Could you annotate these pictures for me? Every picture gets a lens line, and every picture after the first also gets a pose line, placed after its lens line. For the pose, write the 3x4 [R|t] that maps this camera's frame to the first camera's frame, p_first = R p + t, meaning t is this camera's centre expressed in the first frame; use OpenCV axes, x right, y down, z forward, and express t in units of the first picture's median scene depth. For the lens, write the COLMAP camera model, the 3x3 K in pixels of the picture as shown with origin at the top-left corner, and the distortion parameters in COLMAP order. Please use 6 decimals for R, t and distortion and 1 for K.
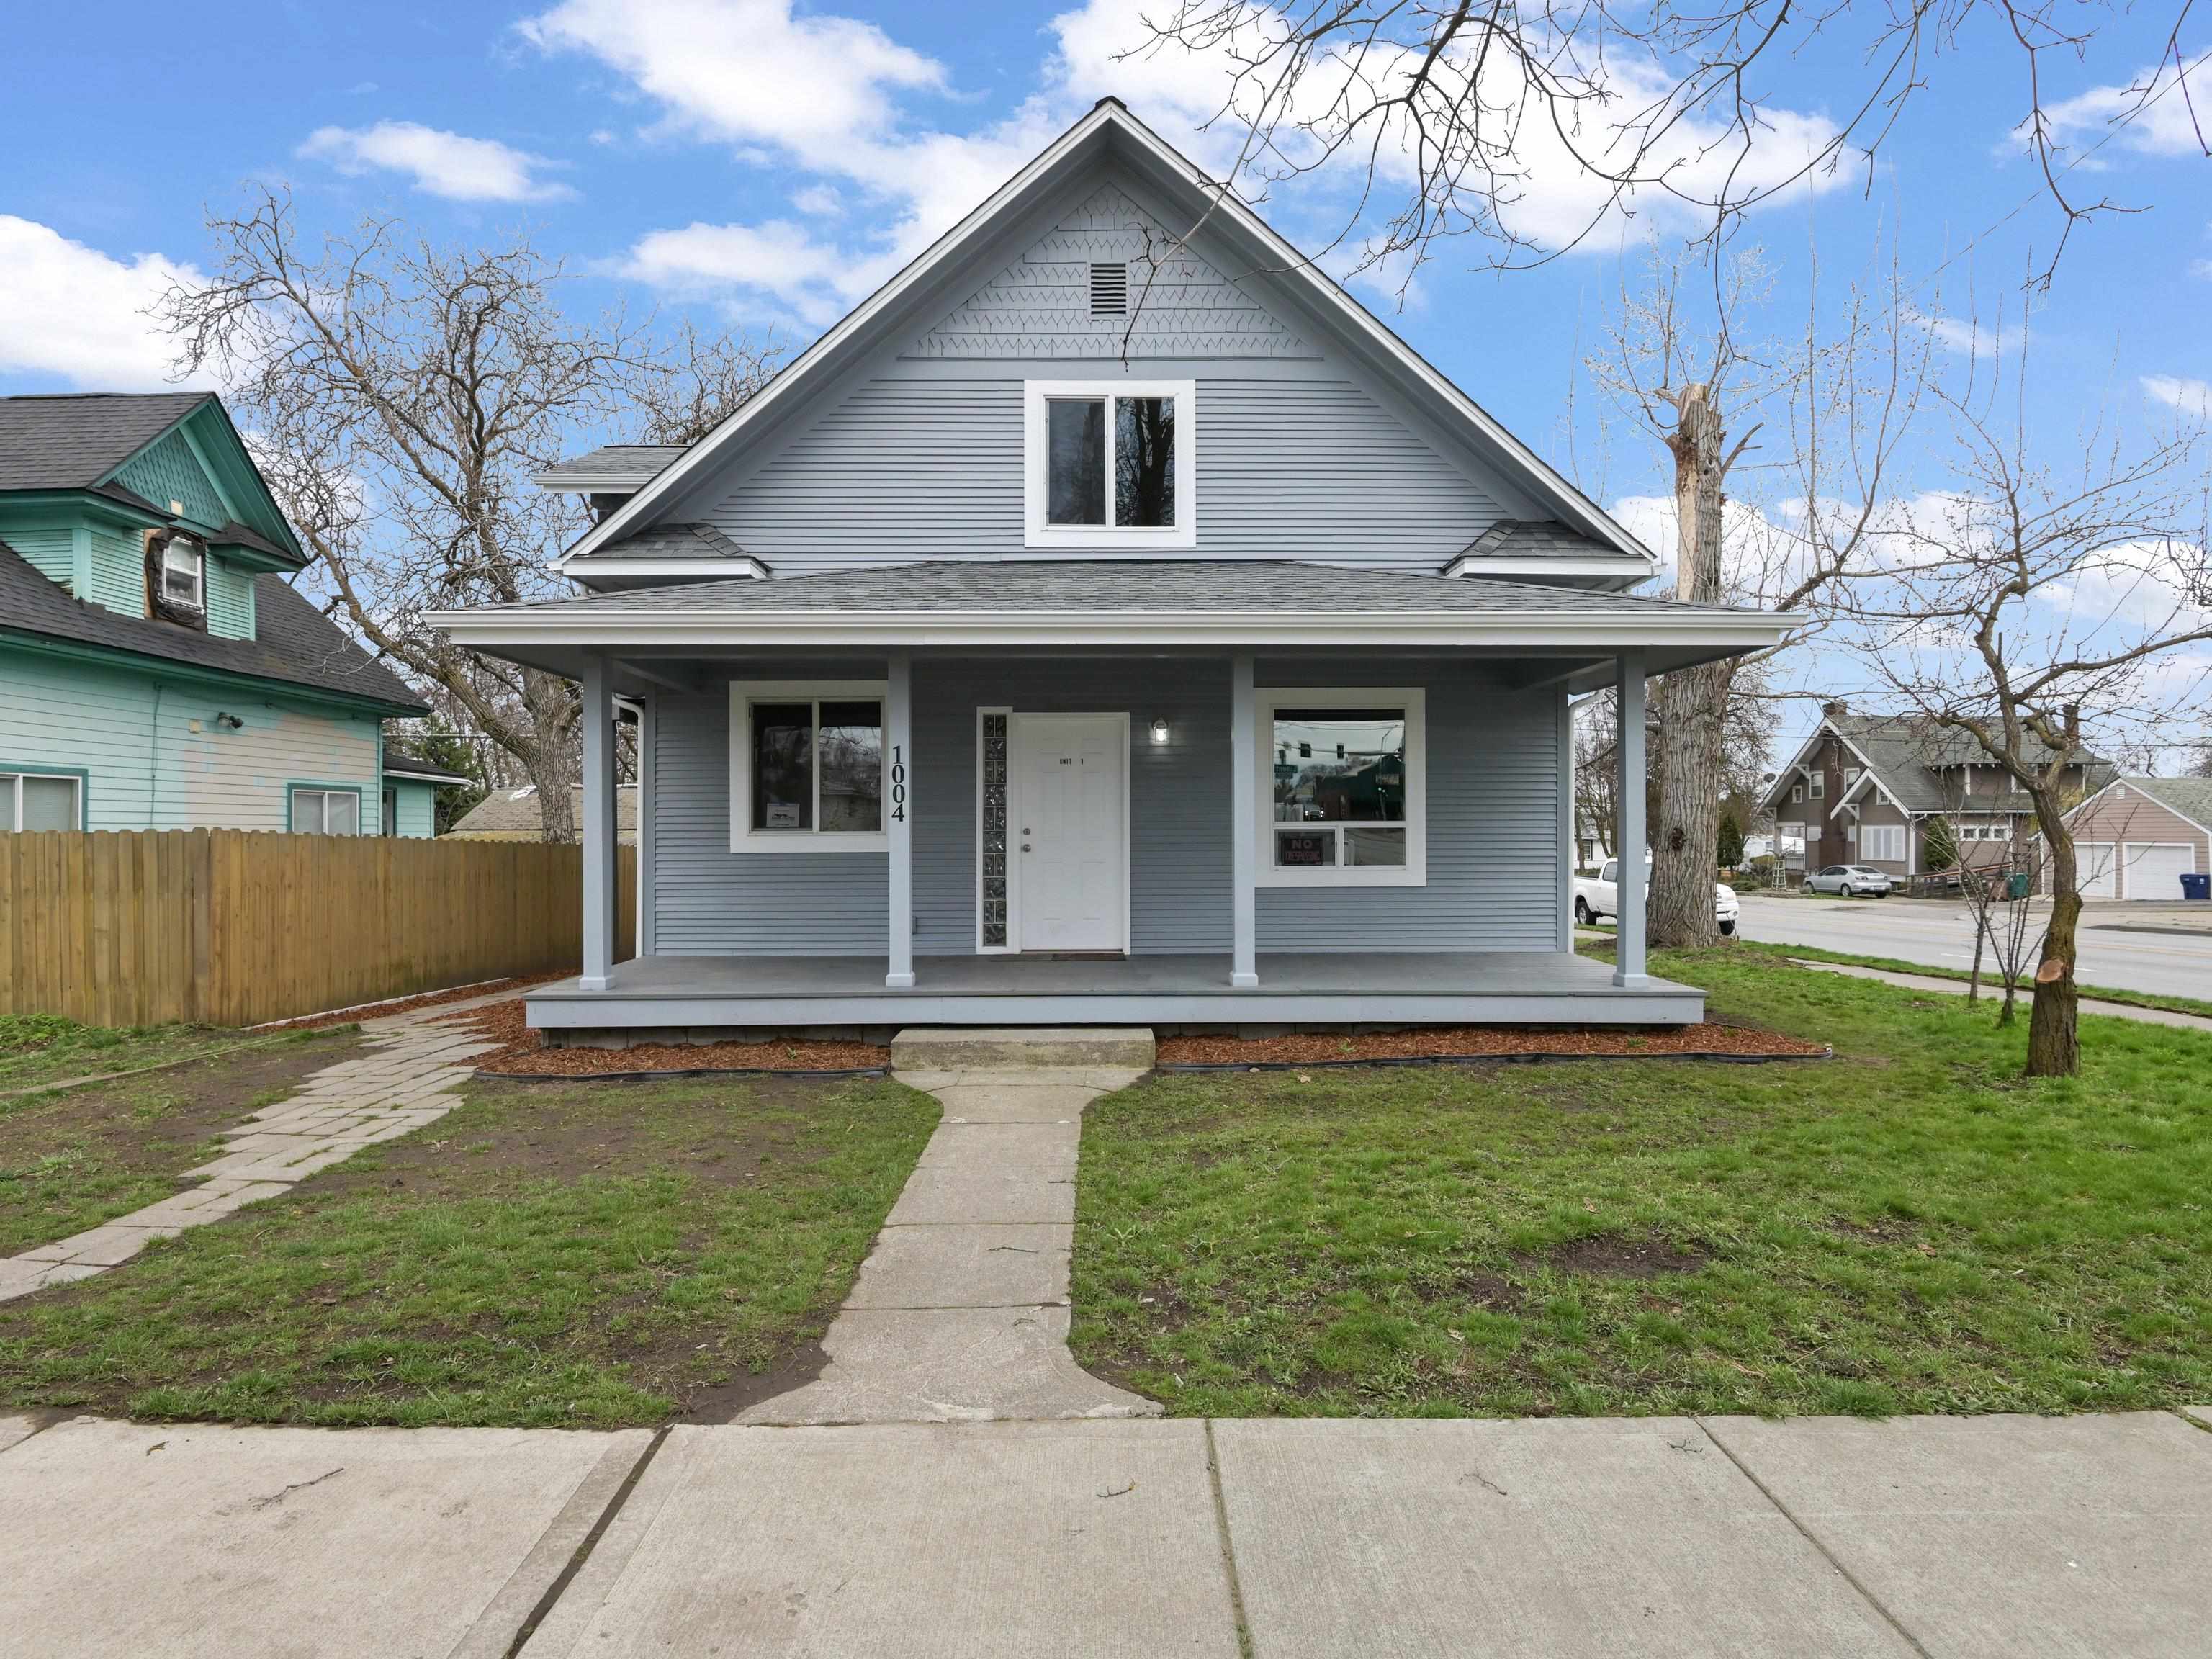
lens RADIAL K [[1158.4, 0, 1106.0], [0, 1158.4, 829.5], [0, 0, 1]] dist [-0.000446, -0.019142]
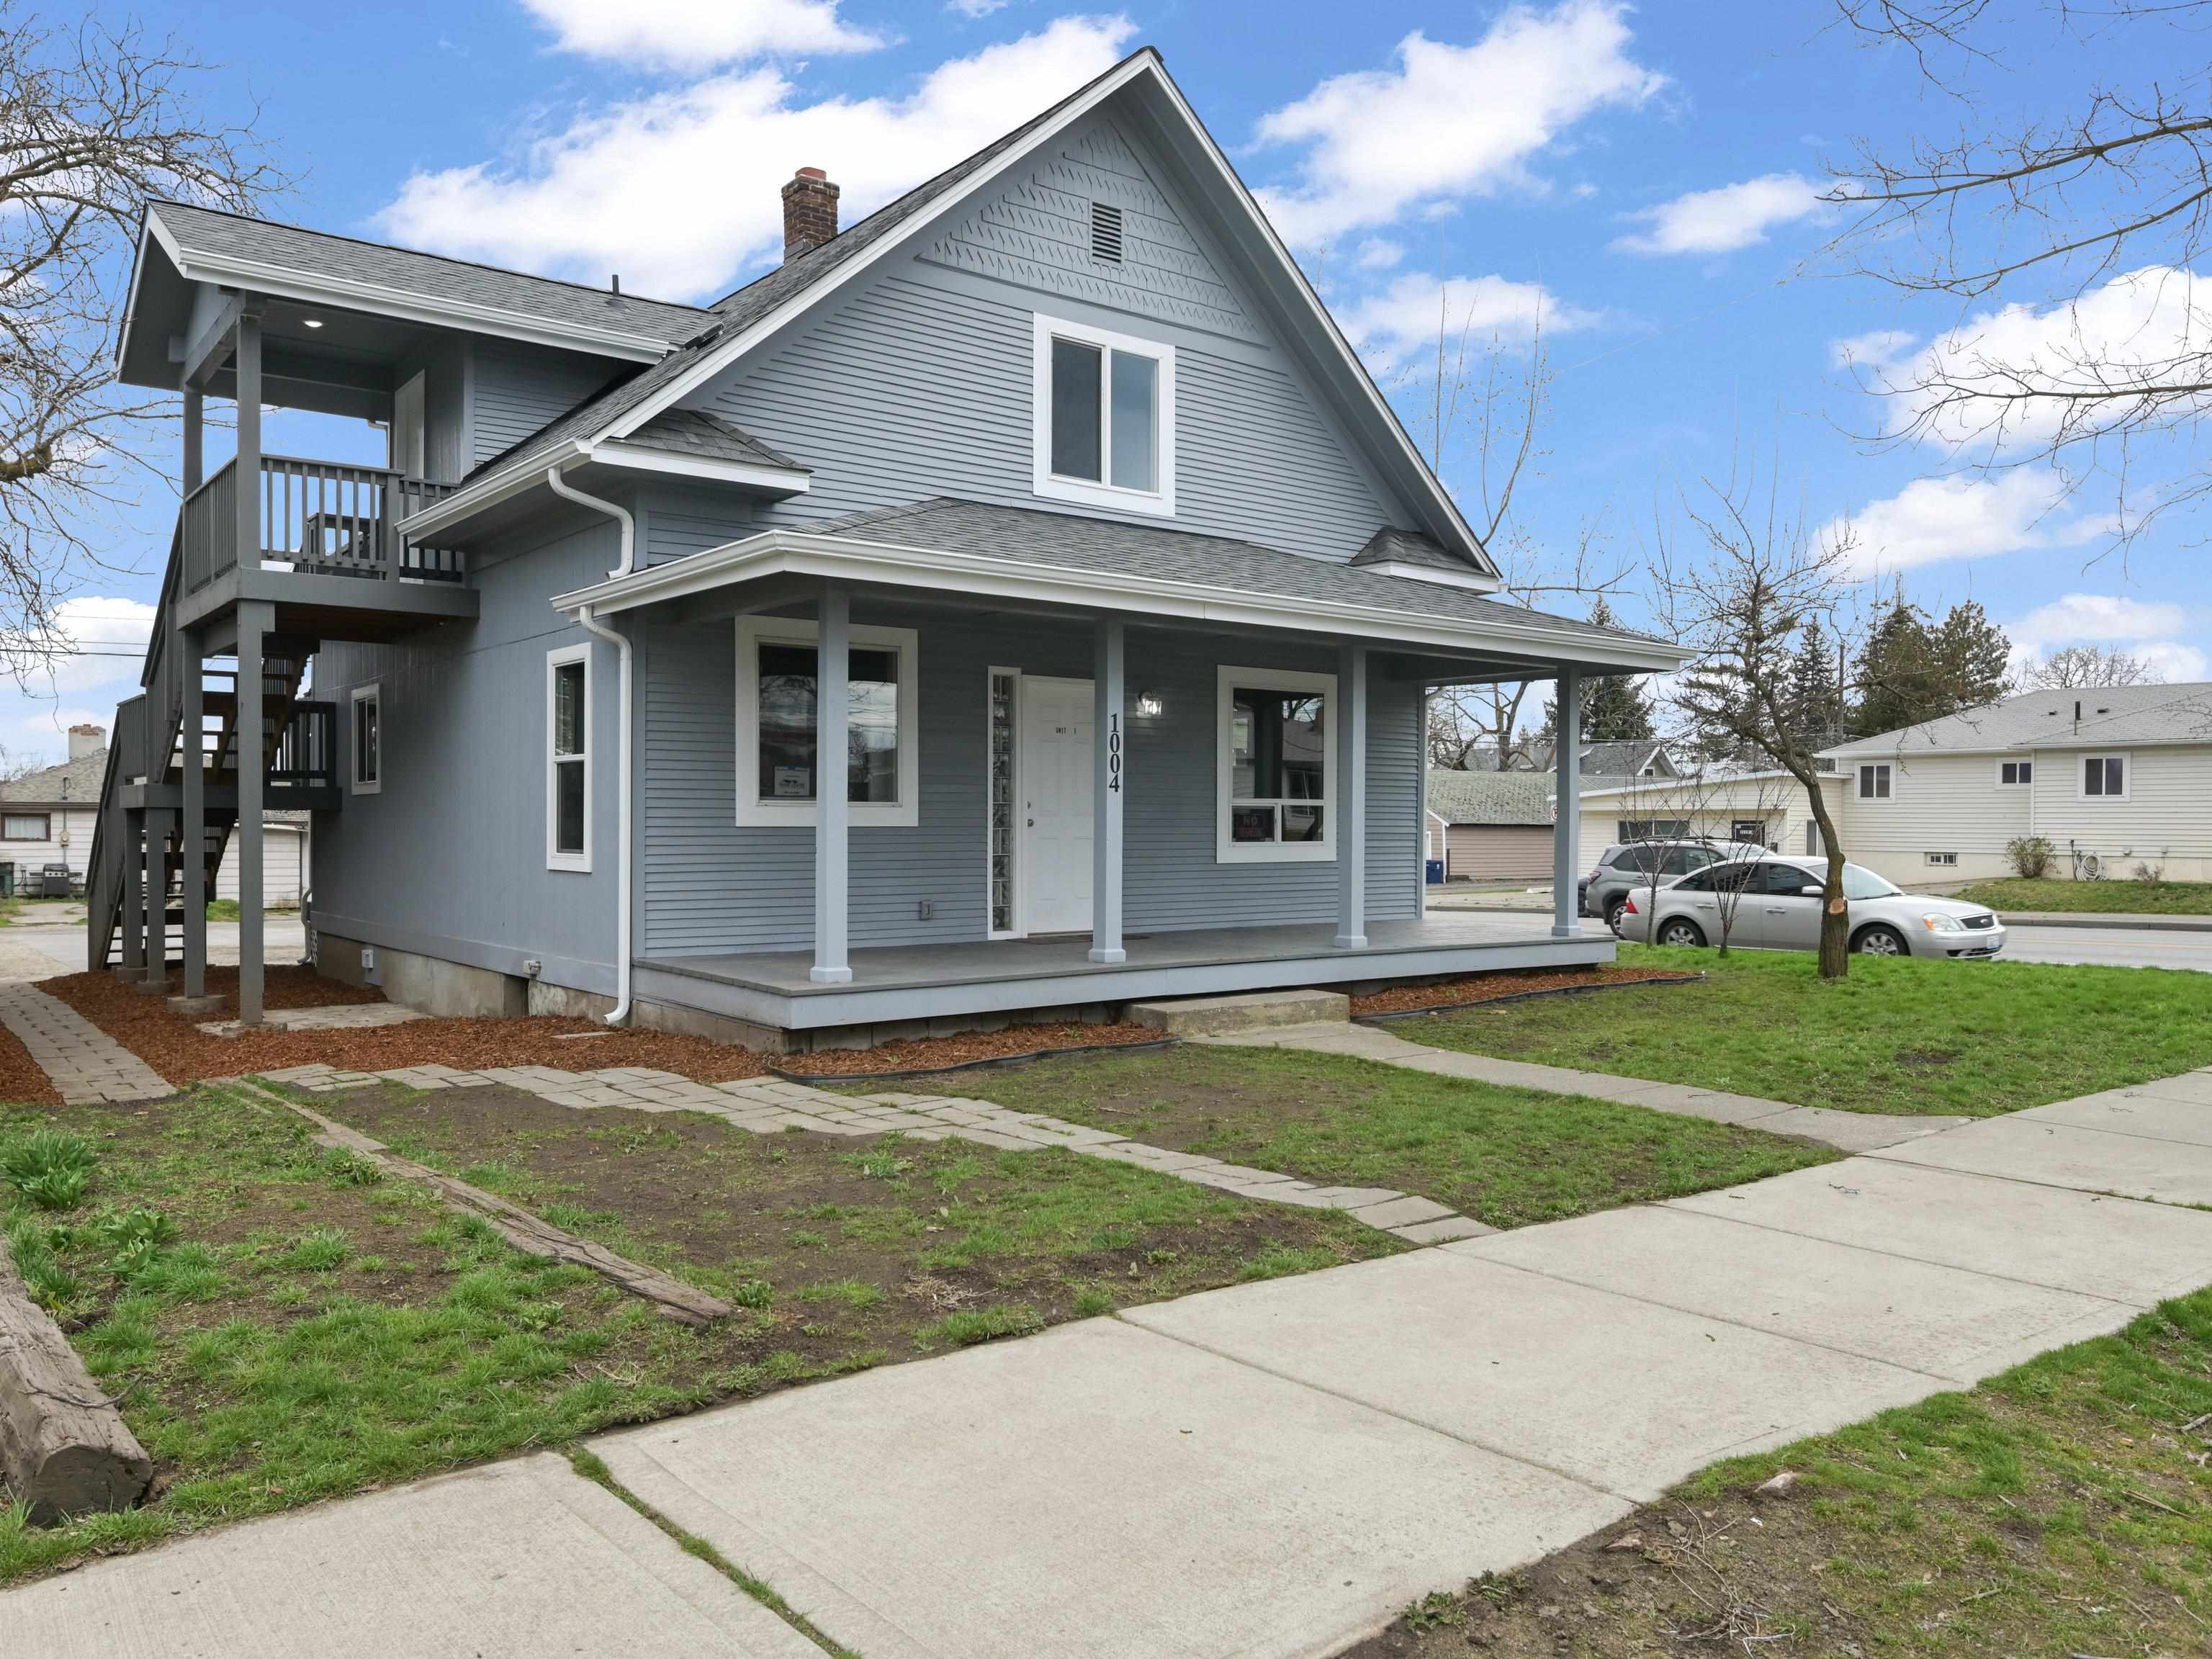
lens RADIAL K [[1621.8, 0, 1106.0], [0, 1621.8, 829.5], [0, 0, 1]] dist [-0.002427, -0.001996]
pose [[0.792645, 0.003504, 0.609673, -0.805968], [-0.009033, 0.999941, 0.005998, 0.013078], [-0.609616, -0.010261, 0.792630, -0.056211]]
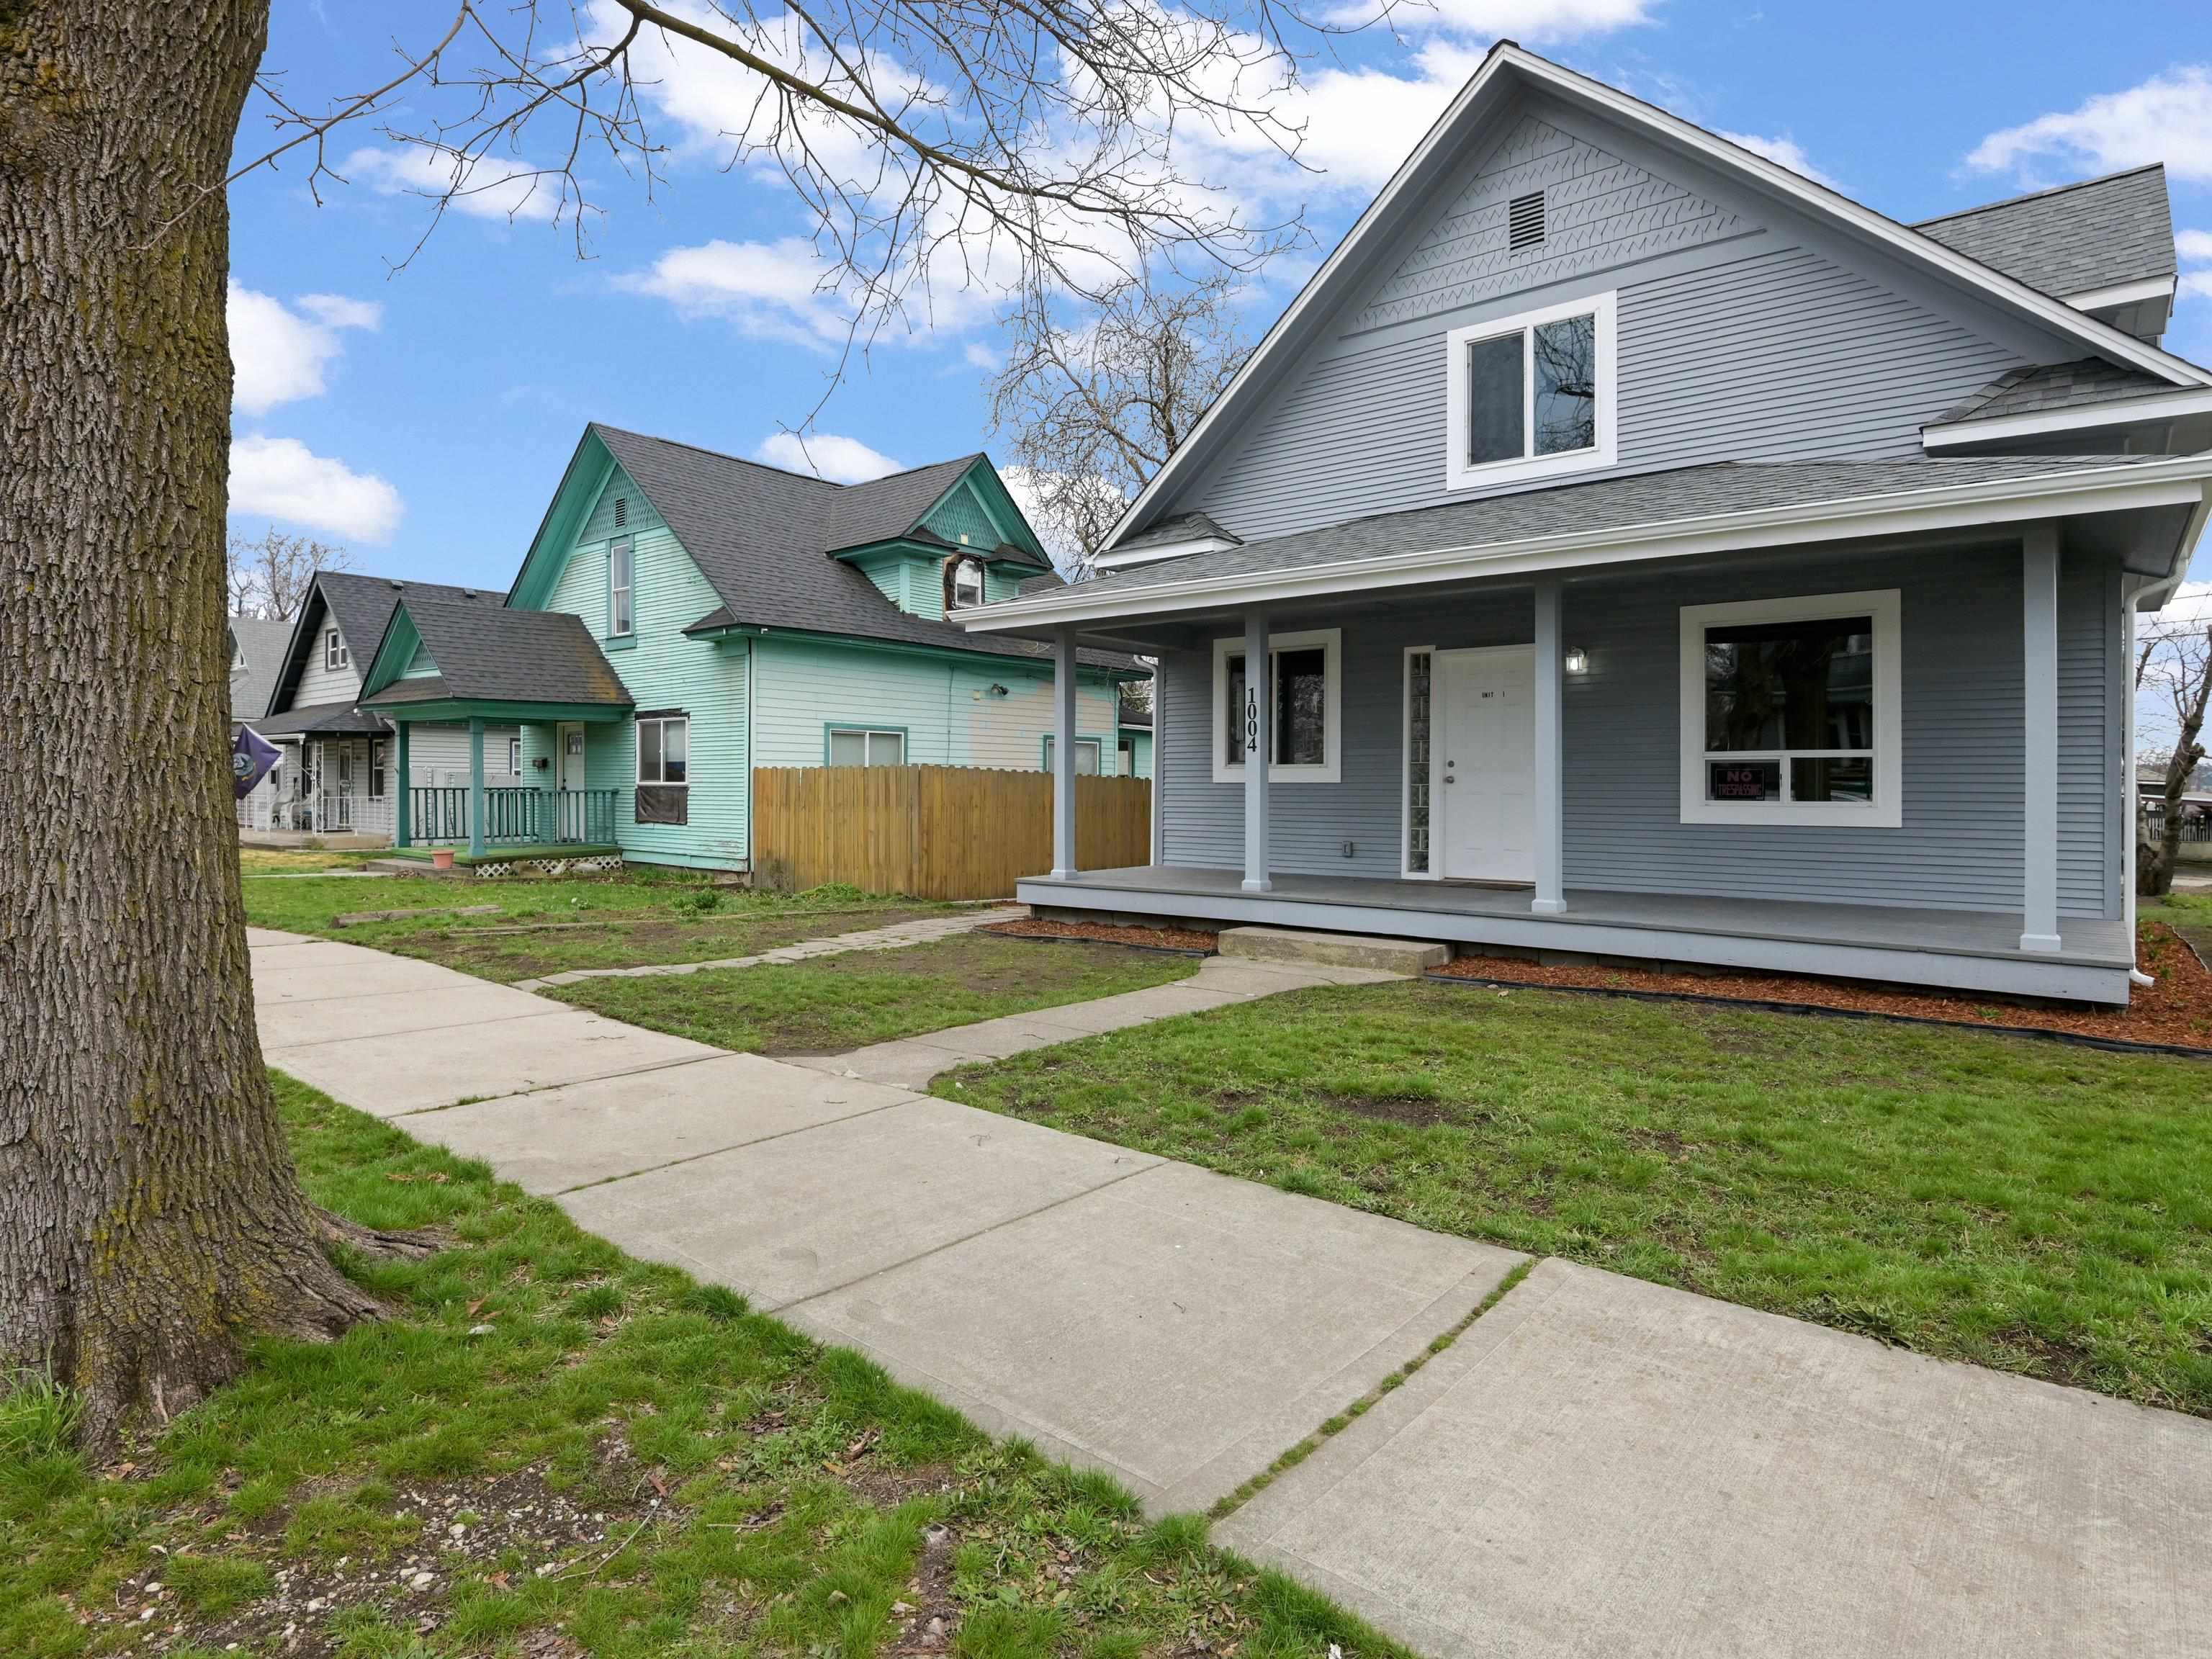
lens RADIAL K [[1237.2, 0, 1078.8], [0, 1237.2, 783.7], [0, 0, 1]] dist [-0.023268, -0.001712]
pose [[0.746996, 0.005908, -0.664802, 0.421136], [-0.006005, 0.999980, 0.002138, 0.019398], [0.664801, 0.002395, 0.747016, -0.048702]]
